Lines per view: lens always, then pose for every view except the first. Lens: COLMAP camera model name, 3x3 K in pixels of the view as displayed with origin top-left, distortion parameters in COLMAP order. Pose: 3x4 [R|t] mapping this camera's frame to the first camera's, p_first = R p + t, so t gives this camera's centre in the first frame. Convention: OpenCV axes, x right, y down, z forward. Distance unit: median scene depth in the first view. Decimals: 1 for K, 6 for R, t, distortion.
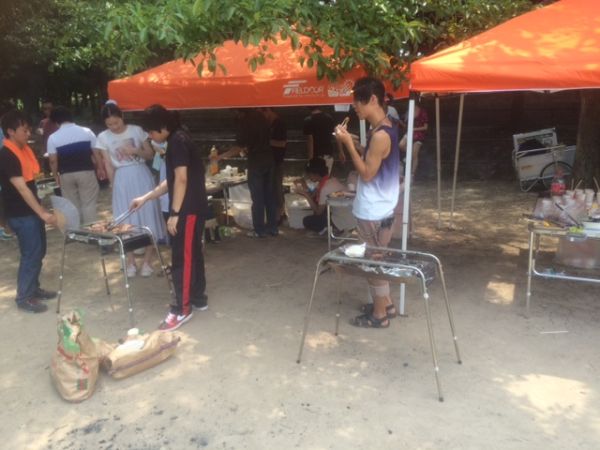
lens RADIAL K [[514.6, 0, 300.0], [0, 514.6, 225.0], [0, 0, 1]] dist [0.064080, -0.002746]
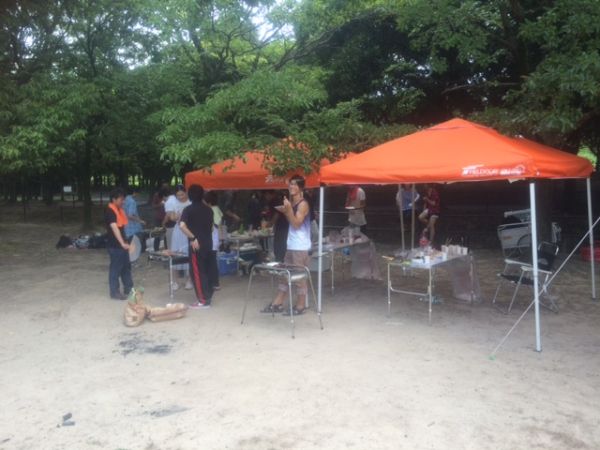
lens RADIAL K [[514.6, 0, 300.0], [0, 514.6, 225.0], [0, 0, 1]] dist [0.064080, -0.002746]
pose [[0.964689, 0.032666, -0.261359, 0.627347], [-0.069926, 0.988435, -0.134559, 0.138637], [0.253941, 0.148083, 0.955817, -0.729118]]
